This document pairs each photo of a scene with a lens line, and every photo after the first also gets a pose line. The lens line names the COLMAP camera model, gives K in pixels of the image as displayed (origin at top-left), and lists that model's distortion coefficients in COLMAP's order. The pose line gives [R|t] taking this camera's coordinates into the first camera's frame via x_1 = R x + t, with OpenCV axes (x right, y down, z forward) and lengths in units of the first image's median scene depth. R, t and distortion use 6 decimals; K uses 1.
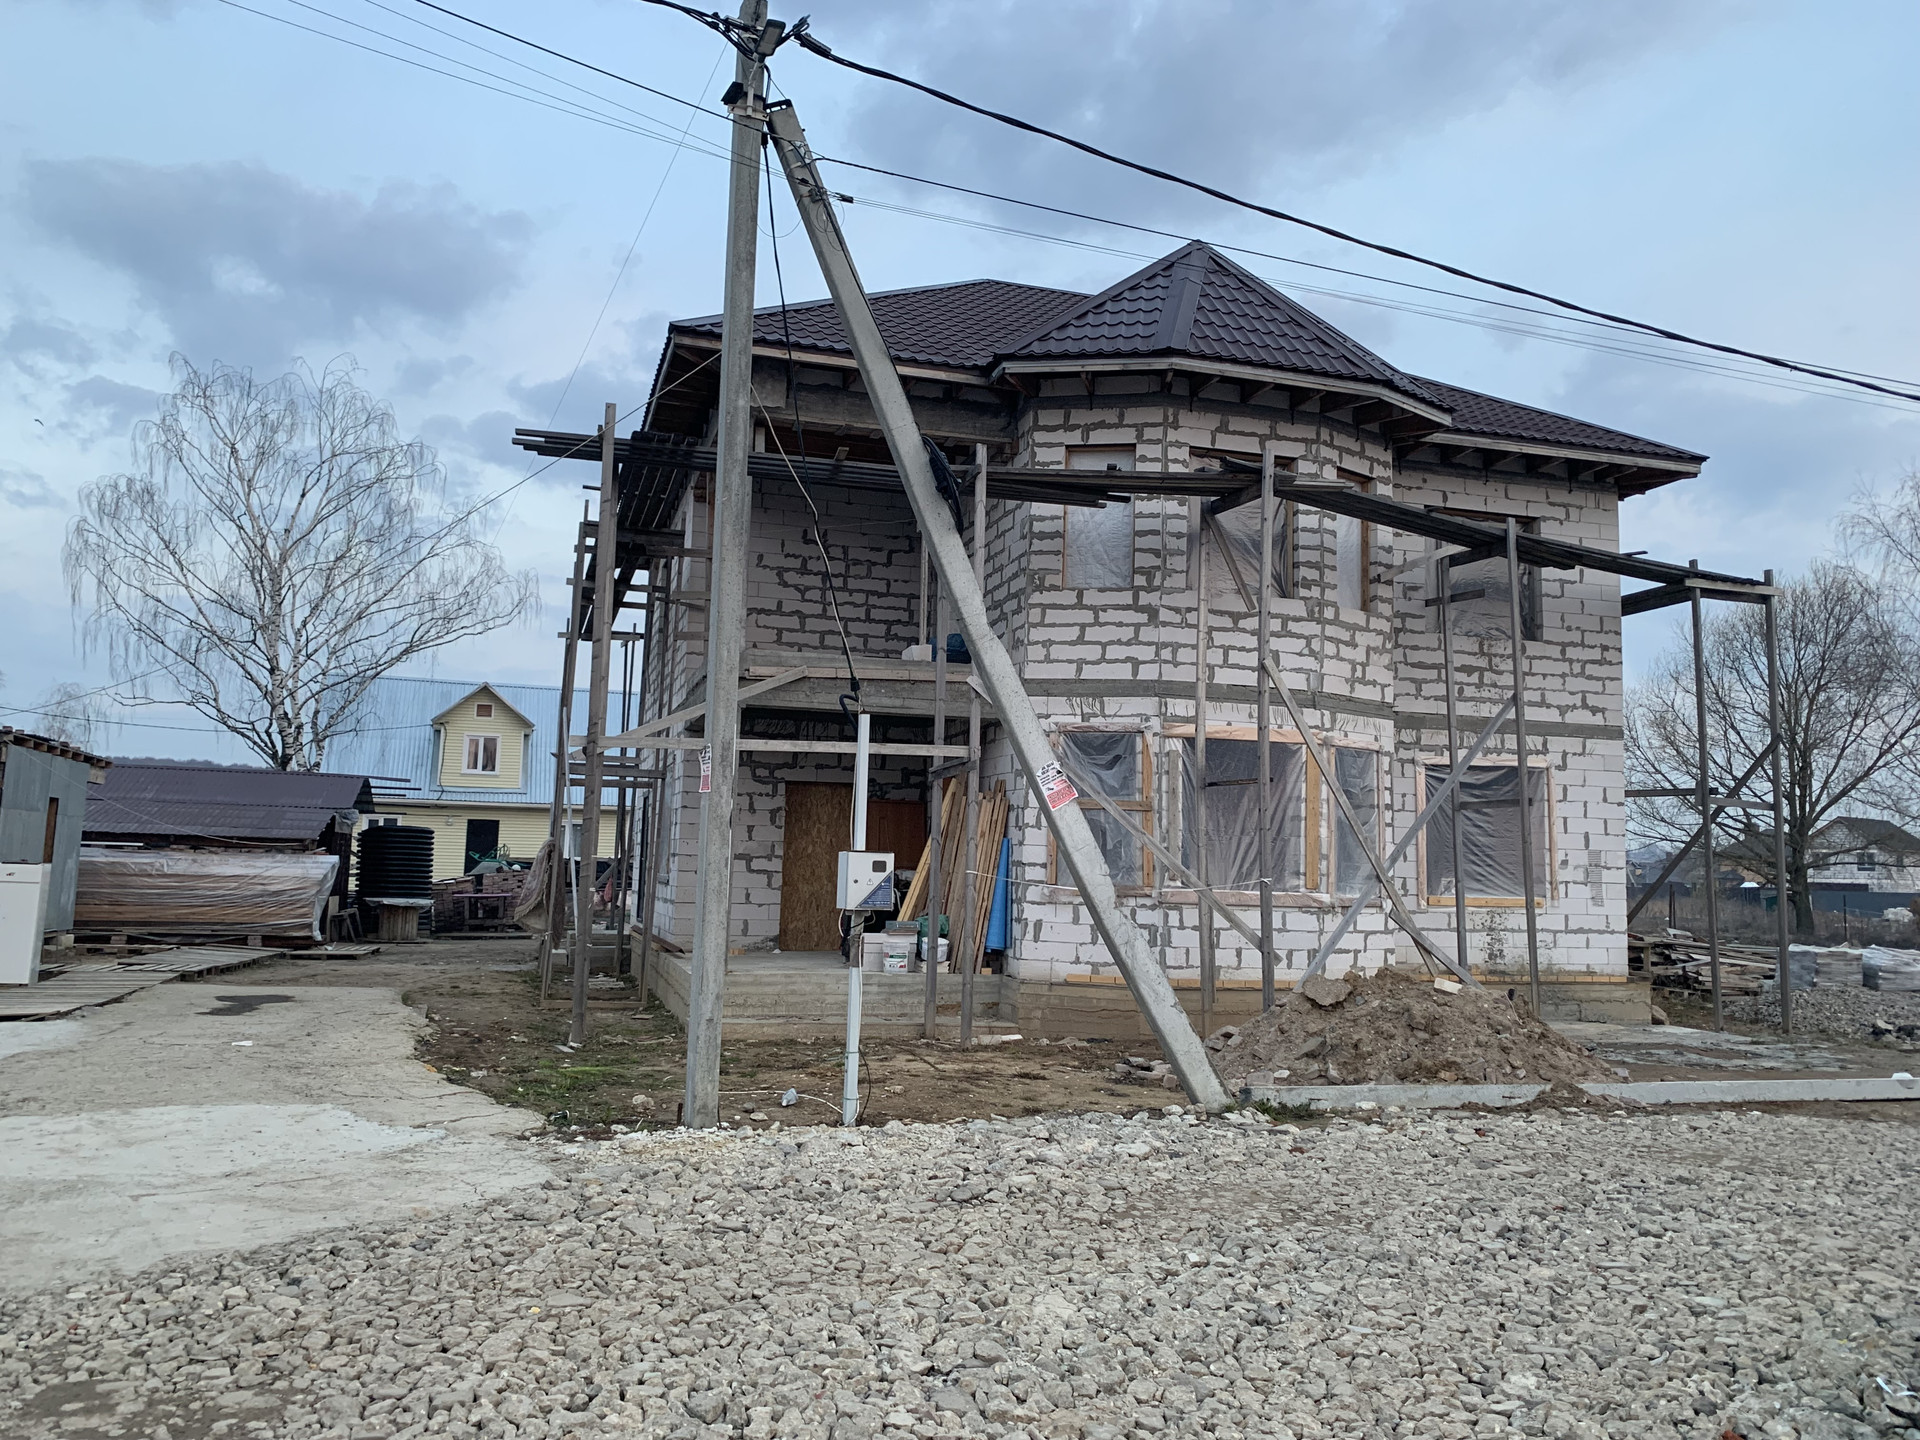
lens RADIAL K [[1480.2, 0, 972.5], [0, 1480.2, 713.1], [0, 0, 1]] dist [0.008495, 0.013650]
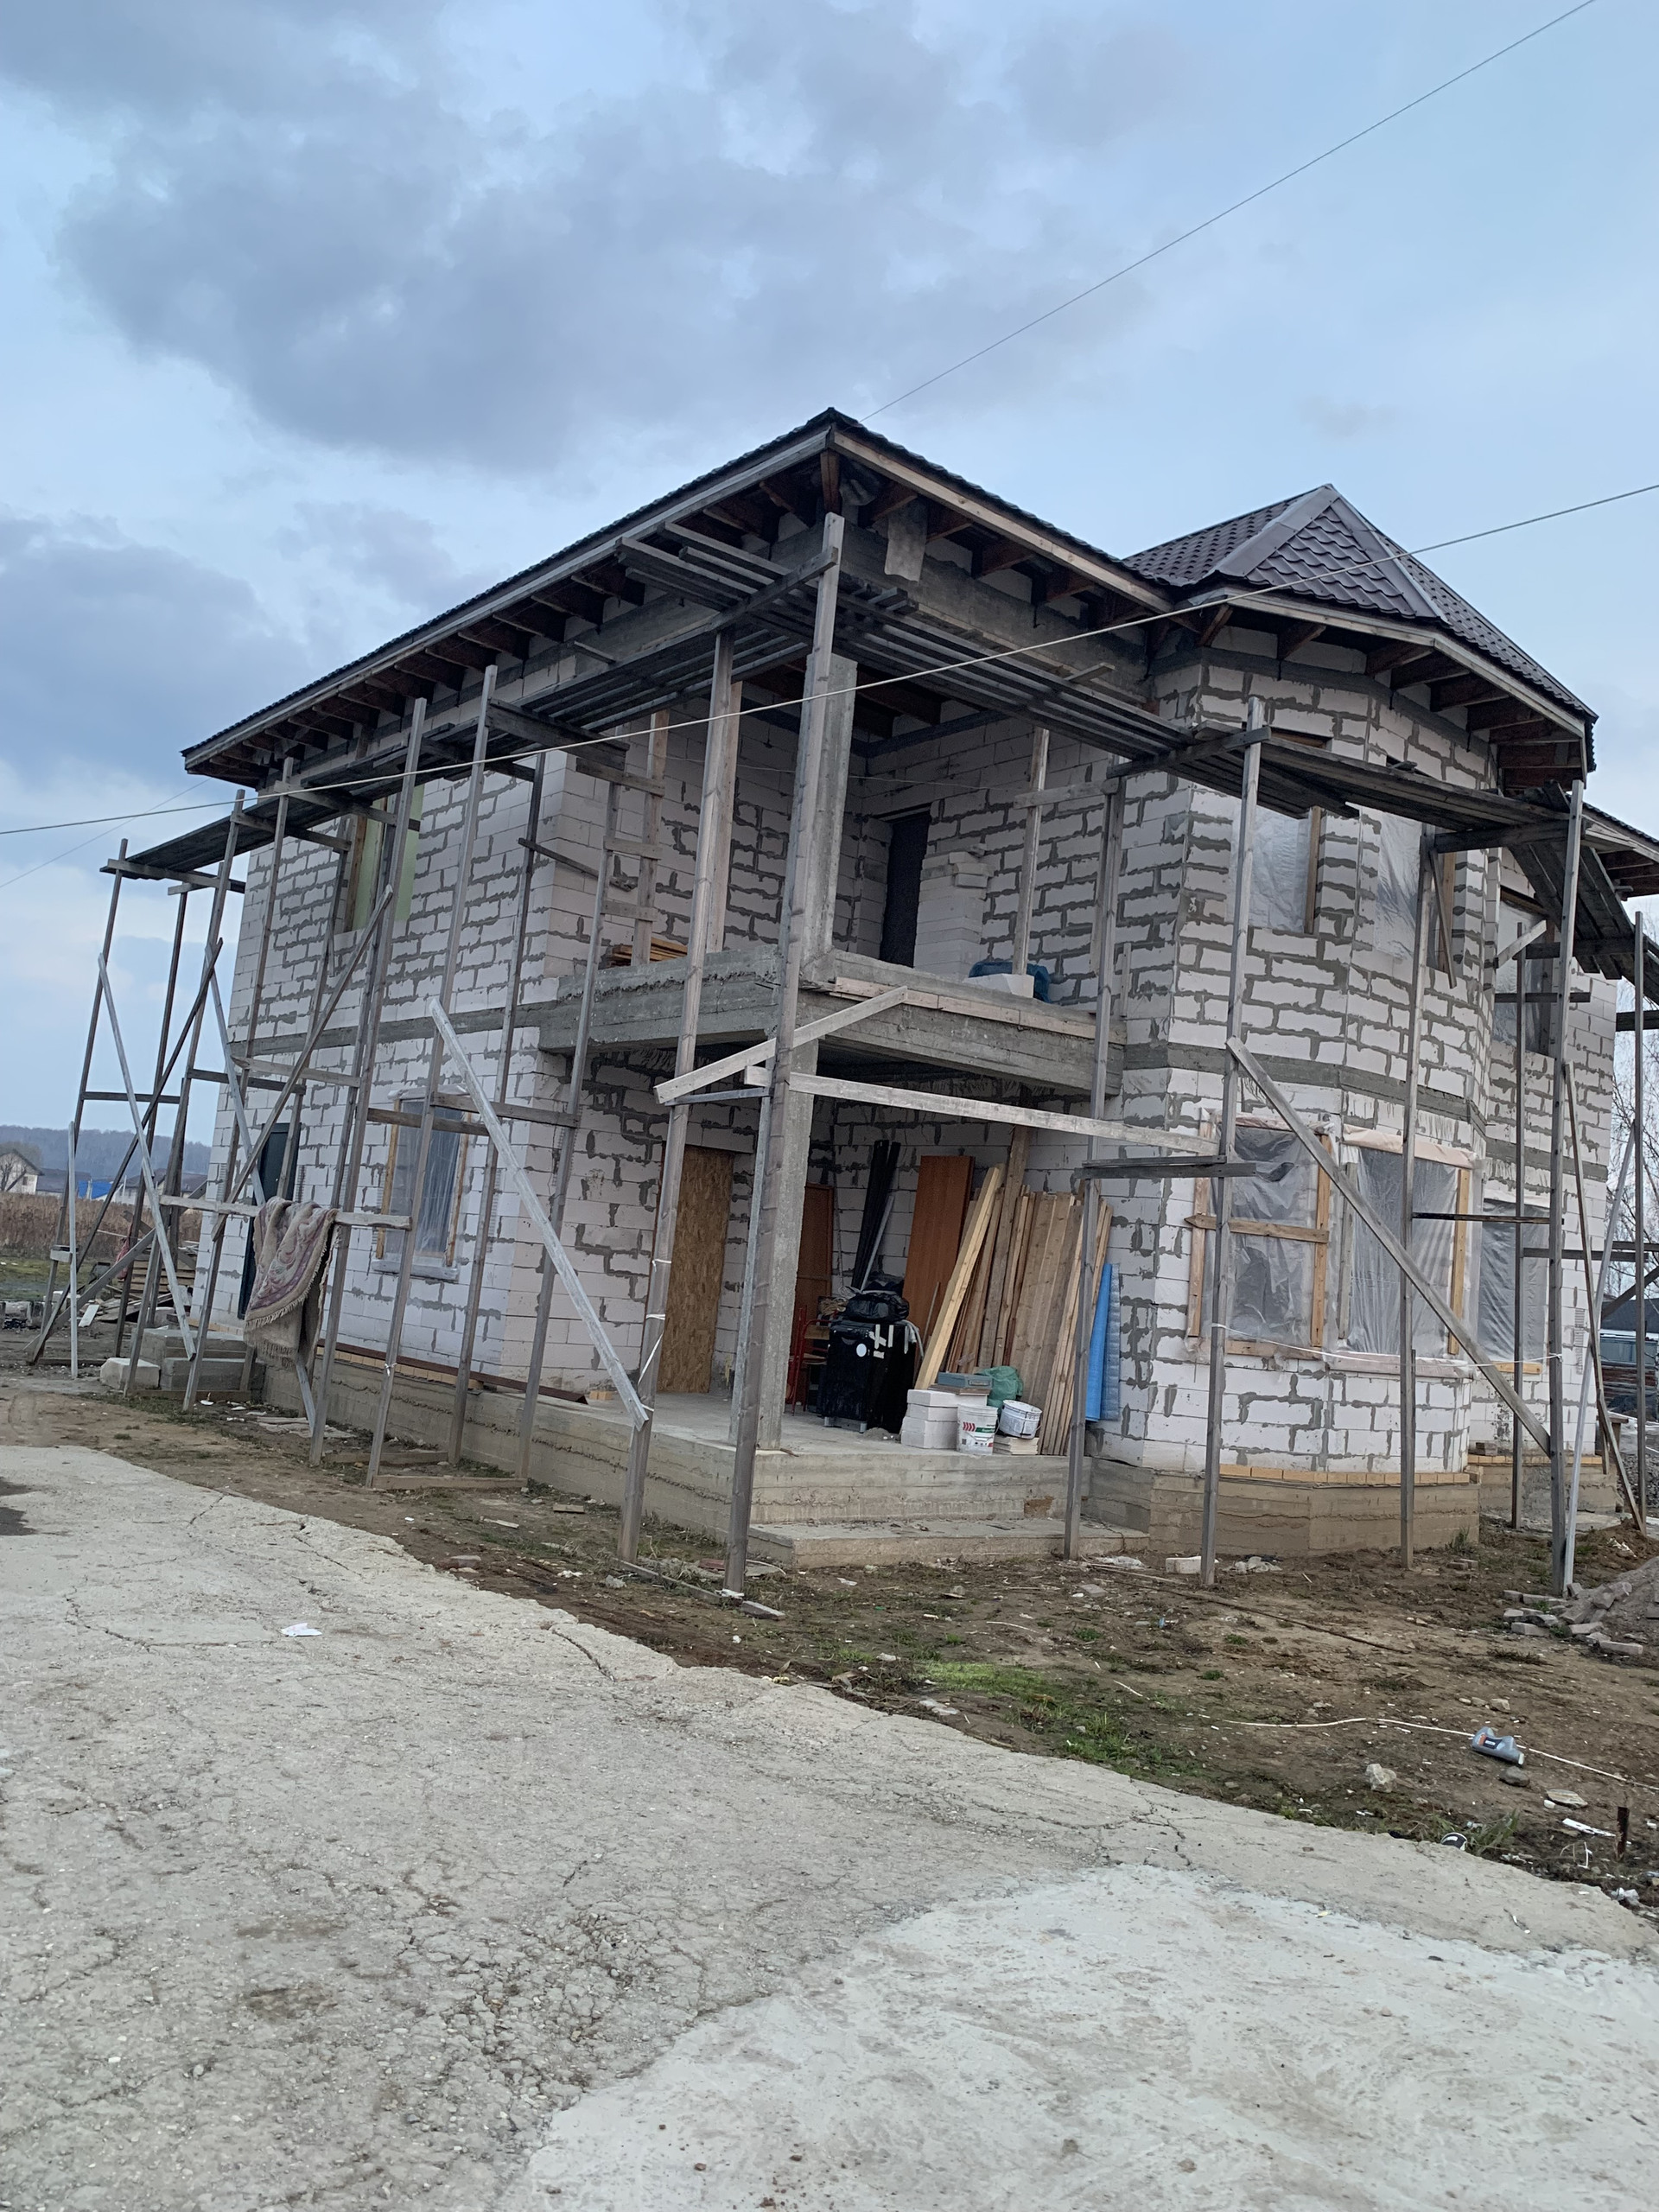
lens RADIAL K [[1705.3, 0, 824.5], [0, 1705.3, 1112.4], [0, 0, 1]] dist [0.008495, 0.013650]
pose [[0.921312, 0.097349, 0.376440, -0.422140], [-0.110108, 0.993841, 0.012472, 0.018191], [-0.372907, -0.052940, 0.926357, 0.308765]]
